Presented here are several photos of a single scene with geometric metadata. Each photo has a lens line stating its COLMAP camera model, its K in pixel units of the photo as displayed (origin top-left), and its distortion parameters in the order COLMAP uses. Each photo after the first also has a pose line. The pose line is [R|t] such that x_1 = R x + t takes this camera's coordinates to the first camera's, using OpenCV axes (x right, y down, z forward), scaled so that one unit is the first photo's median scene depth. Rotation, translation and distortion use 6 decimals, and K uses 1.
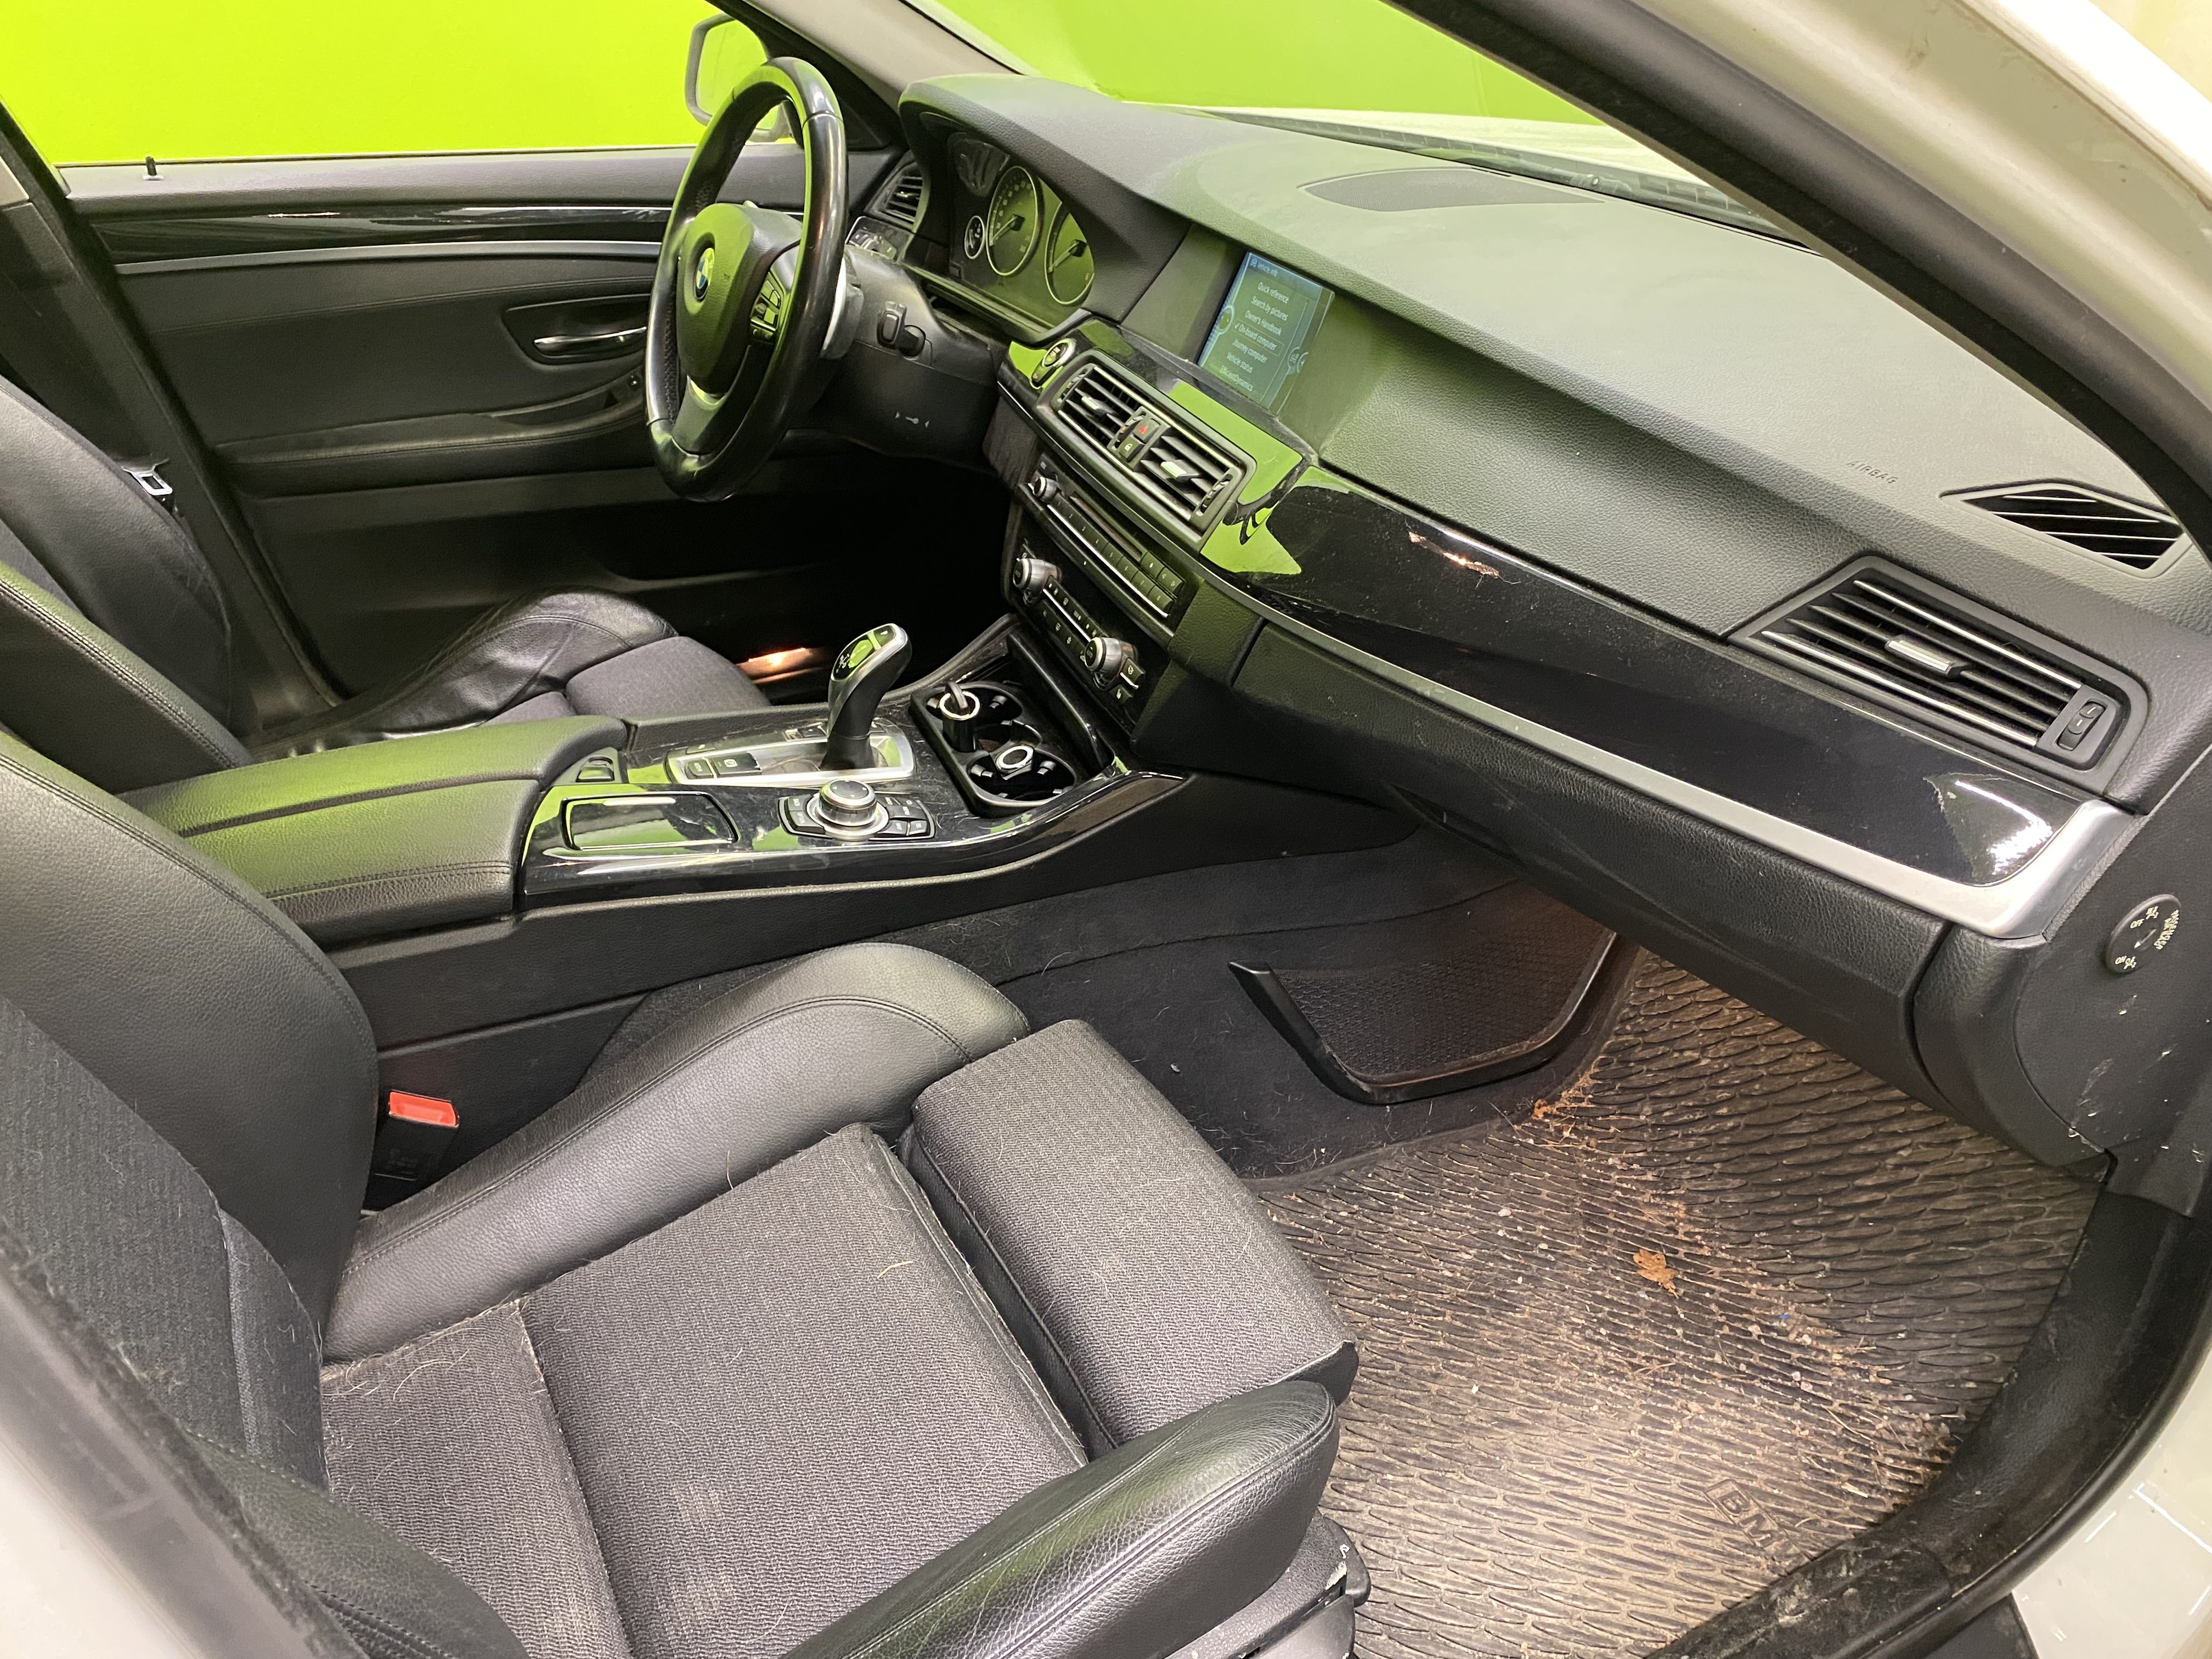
lens RADIAL K [[1770.3, 0, 1105.2], [0, 1770.3, 702.4], [0, 0, 1]] dist [0.067618, -0.068960]
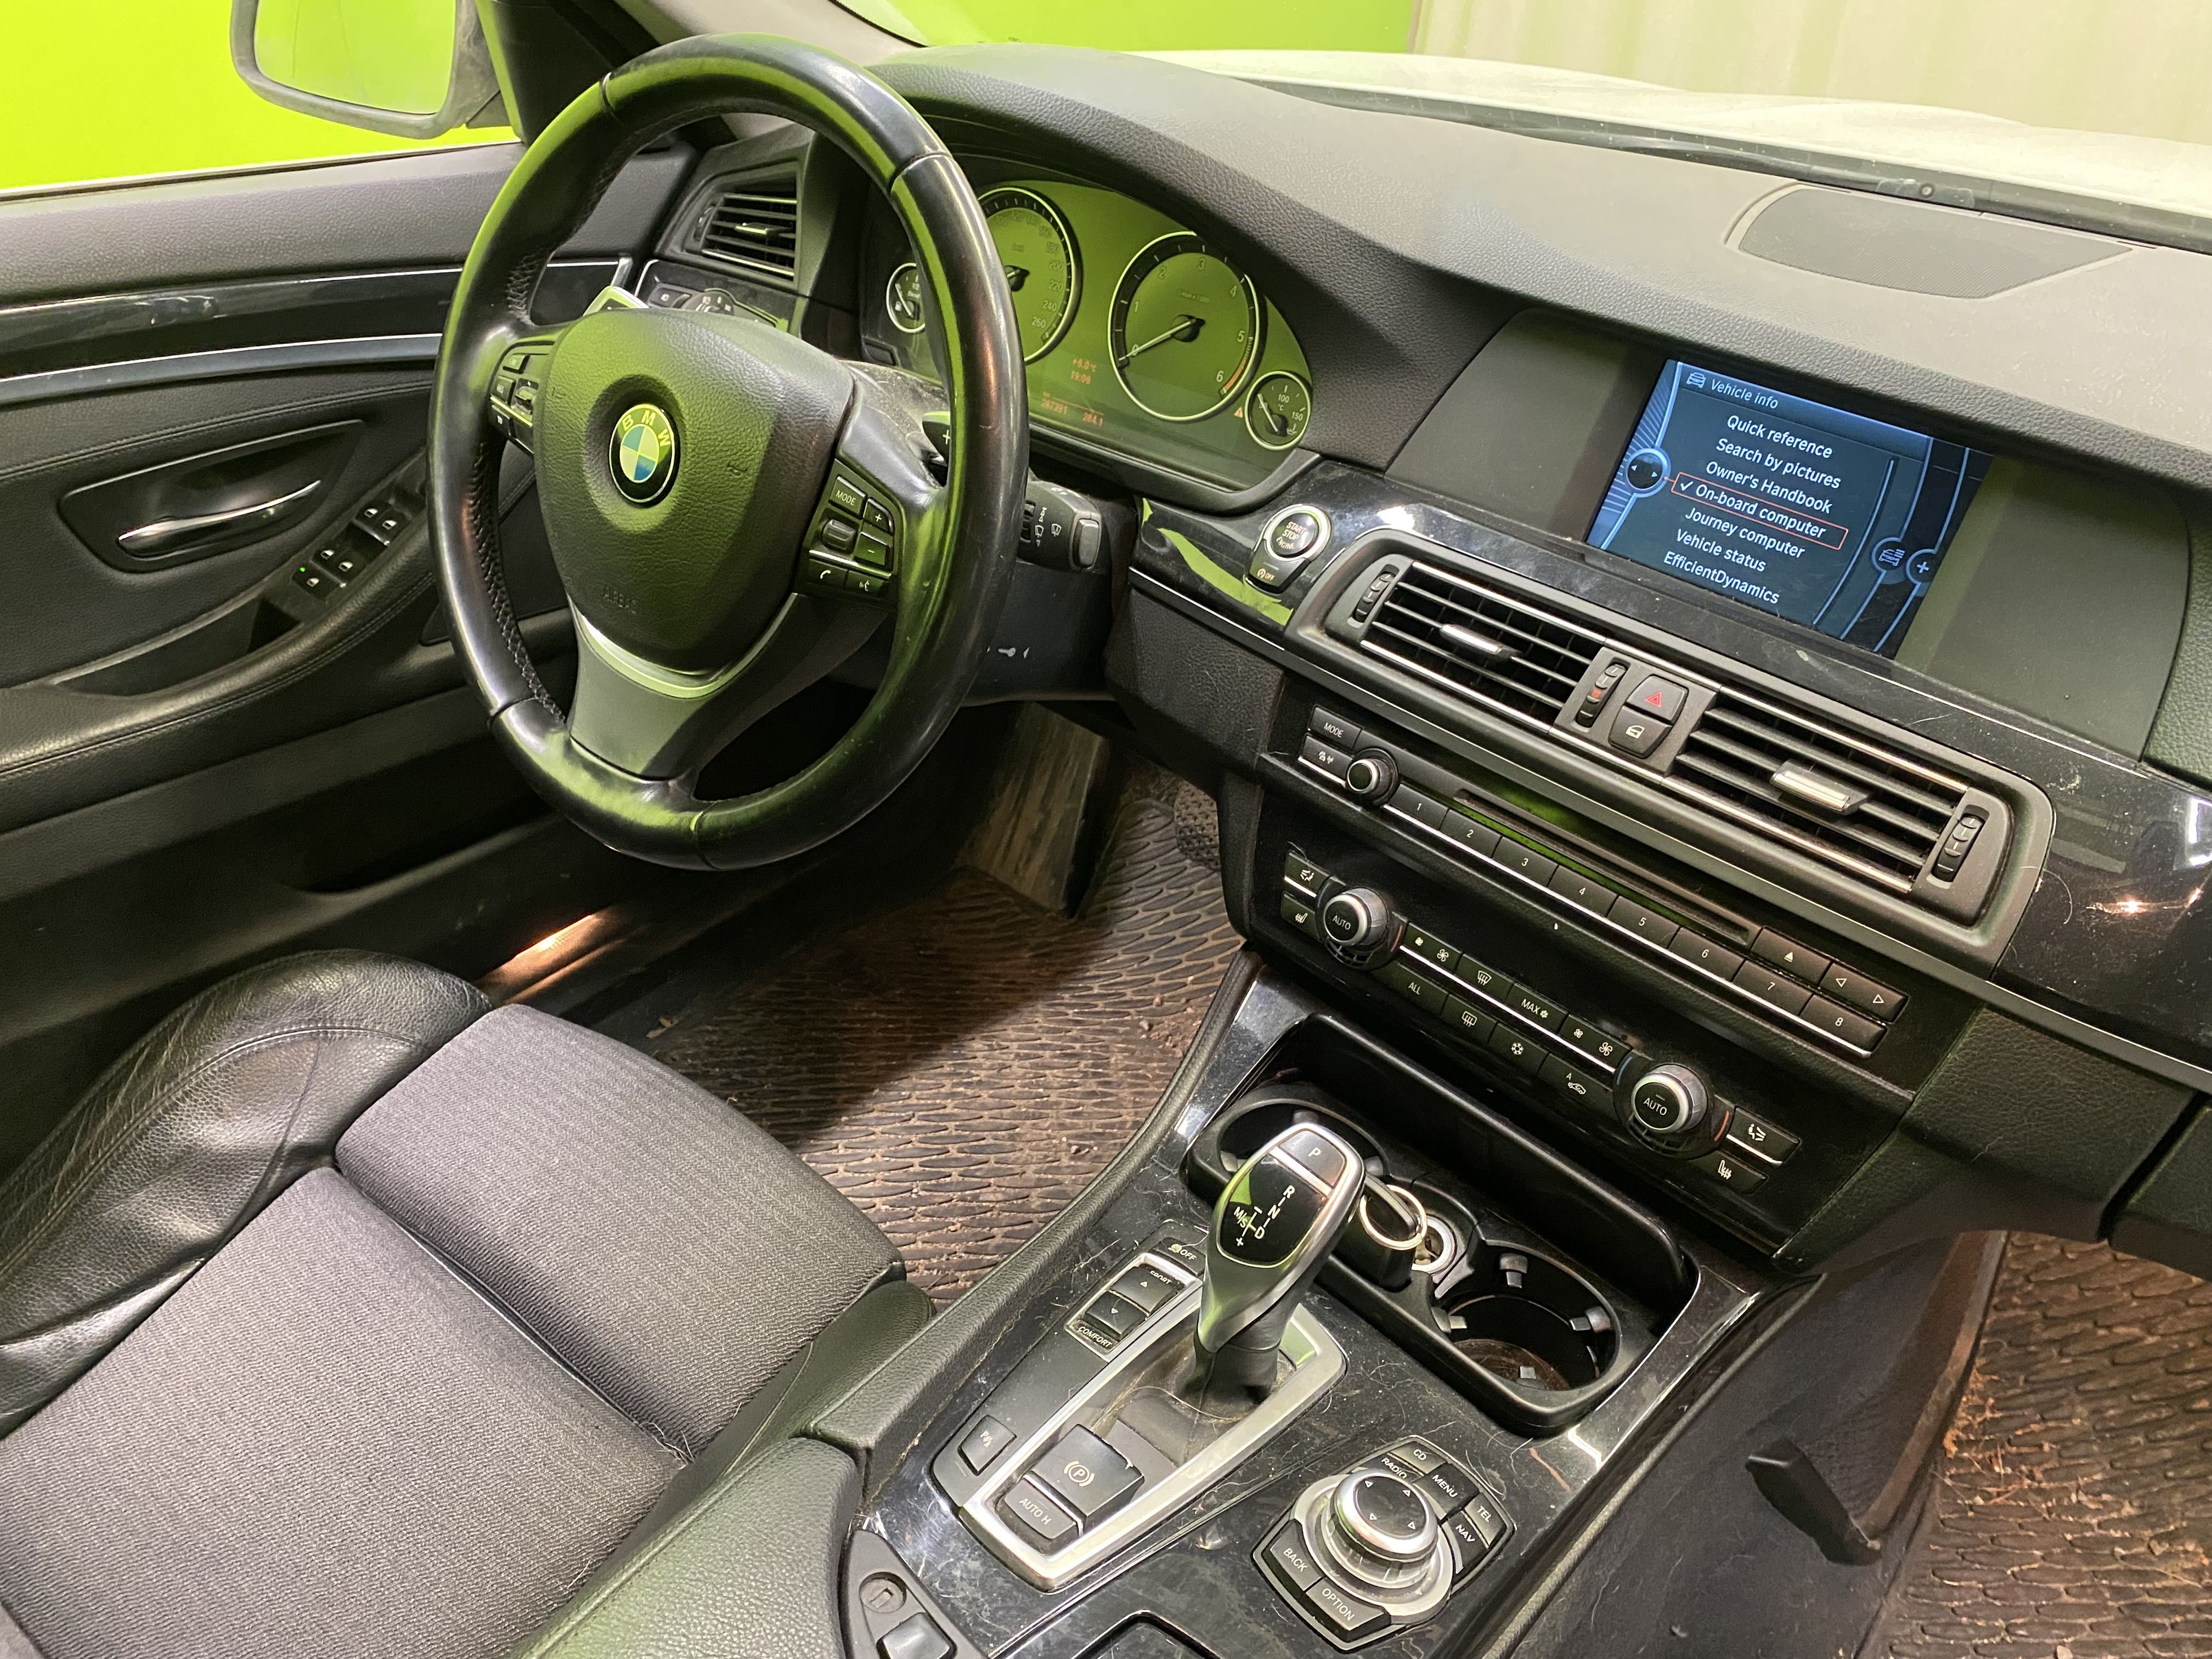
lens RADIAL K [[1770.3, 0, 1105.2], [0, 1770.3, 702.4], [0, 0, 1]] dist [0.067618, -0.068960]
pose [[0.914393, -0.163846, 0.370188, -0.318078], [0.136107, 0.985630, 0.100046, -0.207575], [-0.381261, -0.041096, 0.923554, 0.461138]]
